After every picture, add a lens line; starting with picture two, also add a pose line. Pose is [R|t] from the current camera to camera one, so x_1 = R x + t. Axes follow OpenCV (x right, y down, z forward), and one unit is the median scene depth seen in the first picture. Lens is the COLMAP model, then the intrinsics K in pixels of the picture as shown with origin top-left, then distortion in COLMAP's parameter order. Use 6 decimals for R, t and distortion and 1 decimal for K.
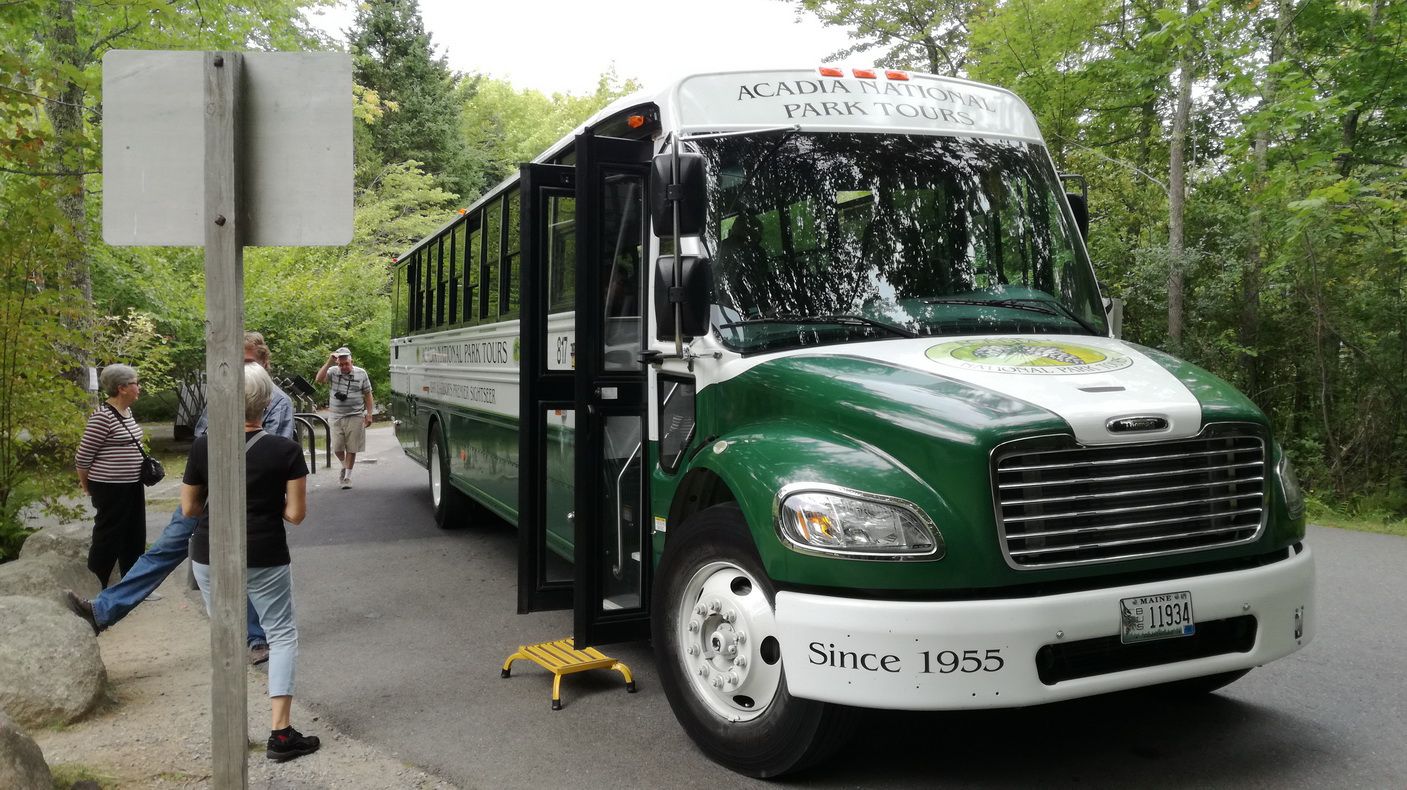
lens RADIAL K [[1161.6, 0, 703.5], [0, 1161.6, 395.0], [0, 0, 1]] dist [-0.007715, -0.010088]
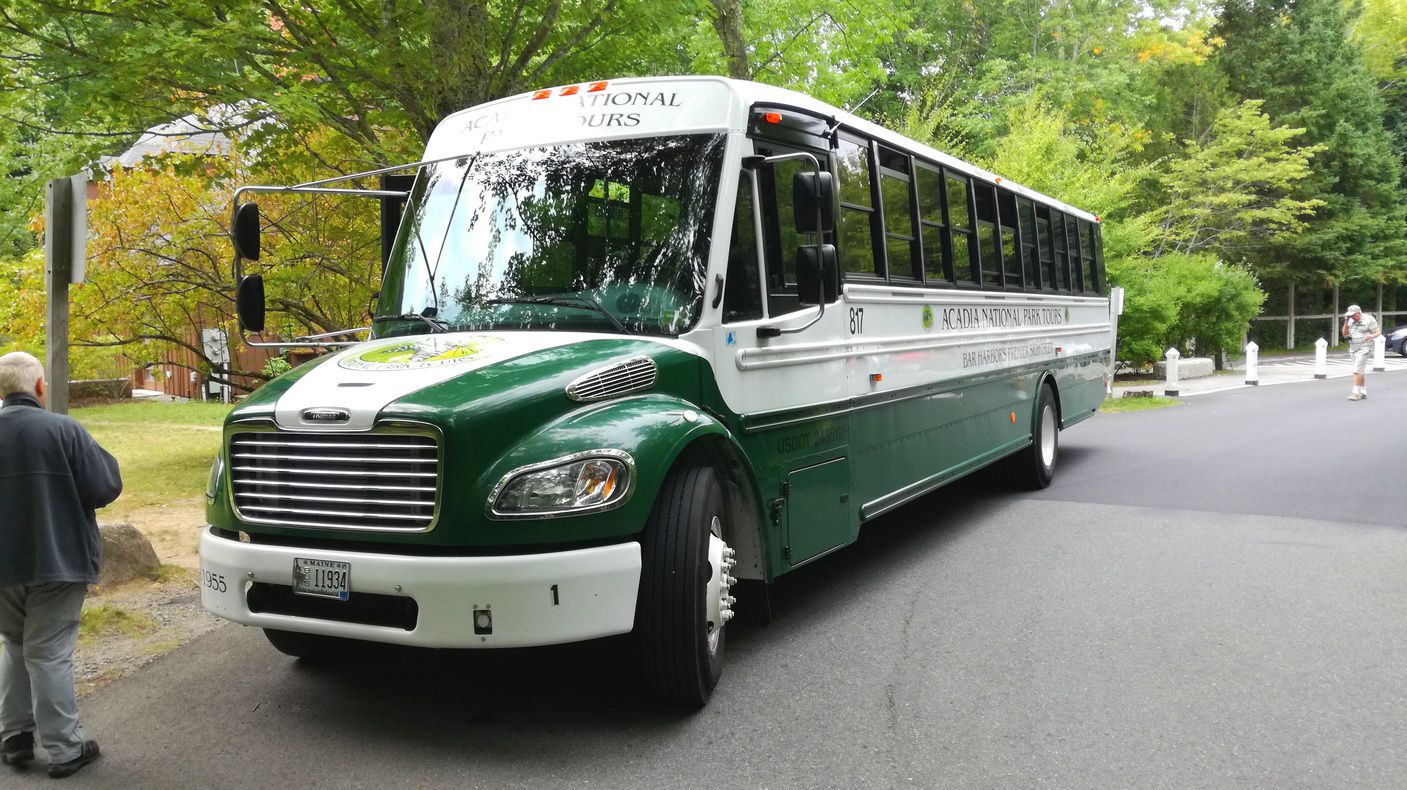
lens RADIAL K [[1161.6, 0, 703.5], [0, 1161.6, 395.0], [0, 0, 1]] dist [-0.007715, -0.010088]
pose [[0.655360, 0.052357, -0.753500, 1.522462], [-0.019793, 0.998442, 0.052162, -0.065403], [0.755057, -0.019271, 0.655376, 0.517808]]
